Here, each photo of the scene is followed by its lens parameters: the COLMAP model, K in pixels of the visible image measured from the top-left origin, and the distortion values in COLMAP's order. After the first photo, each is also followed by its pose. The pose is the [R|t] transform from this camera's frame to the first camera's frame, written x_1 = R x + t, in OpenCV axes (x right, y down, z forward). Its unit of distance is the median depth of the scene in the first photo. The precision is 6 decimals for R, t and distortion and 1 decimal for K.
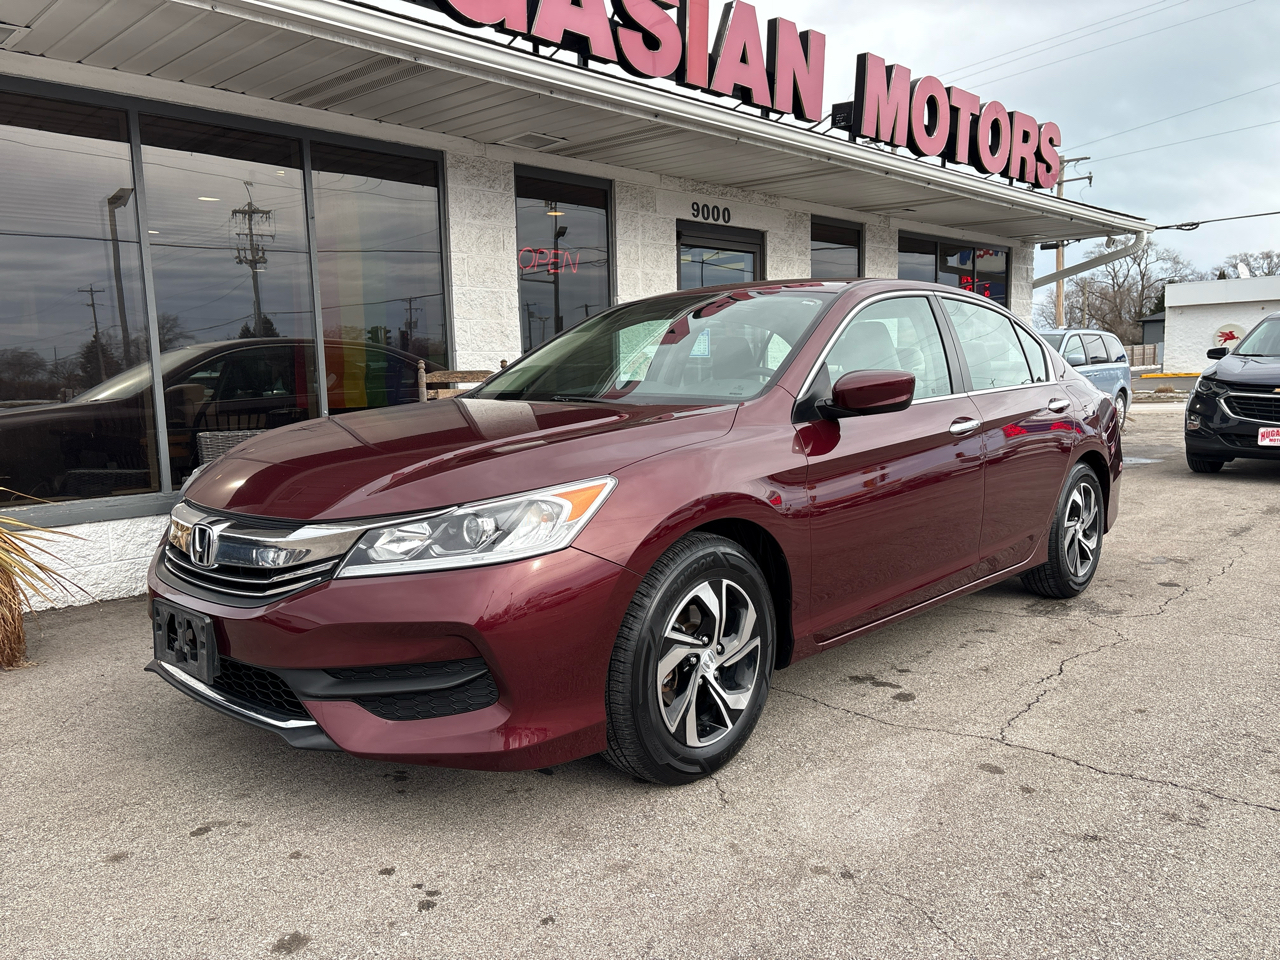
lens RADIAL K [[980.8, 0, 639.0], [0, 980.8, 483.2], [0, 0, 1]] dist [0.026568, -0.019235]
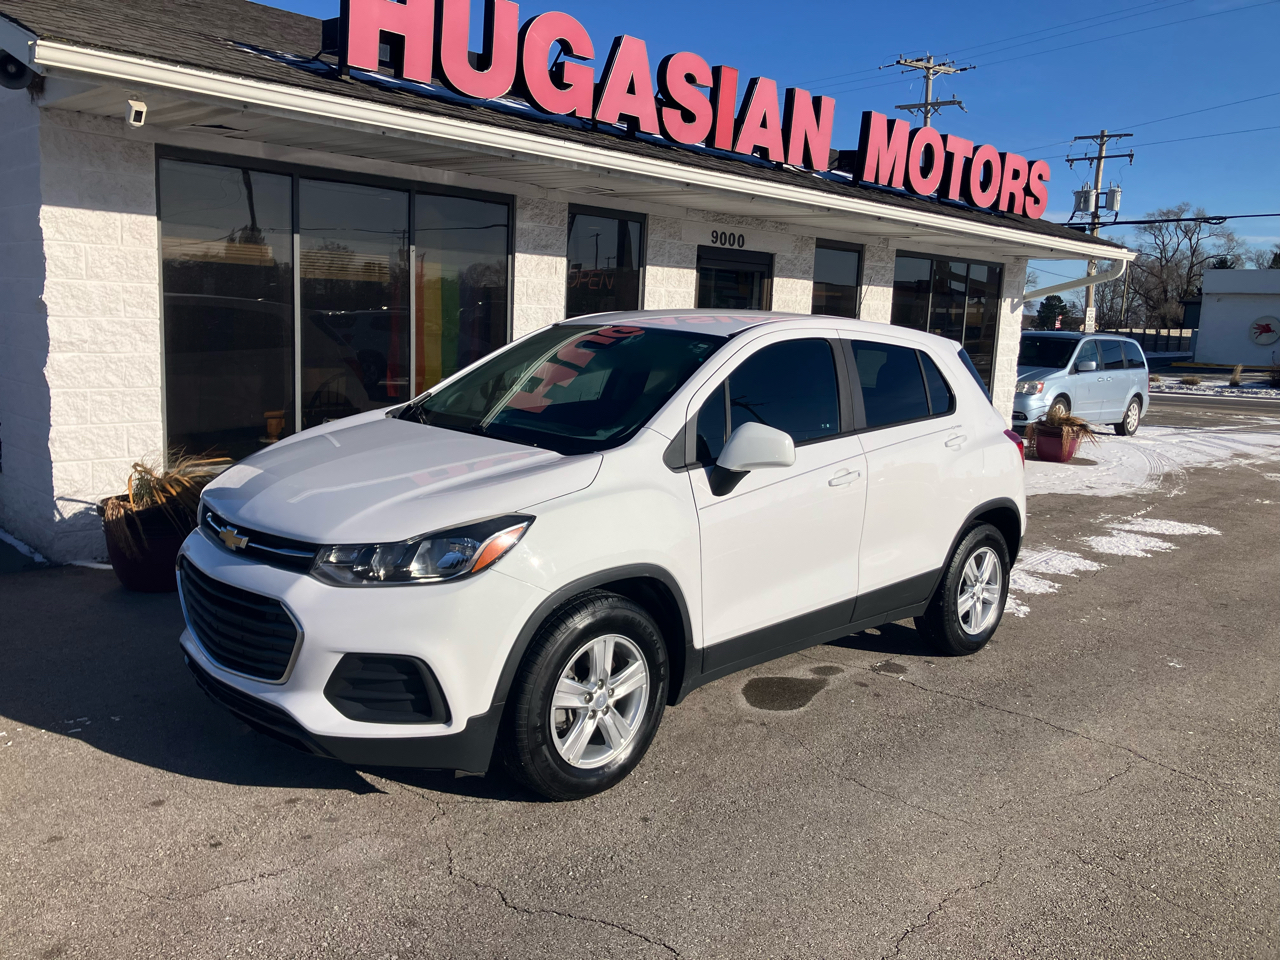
lens RADIAL K [[1055.6, 0, 631.8], [0, 1055.6, 475.3], [0, 0, 1]] dist [0.003986, 0.022457]
pose [[0.997598, 0.069206, -0.003009, -0.018730], [-0.069037, 0.996853, 0.038959, -0.038853], [0.005696, -0.038658, 0.999236, -0.282236]]
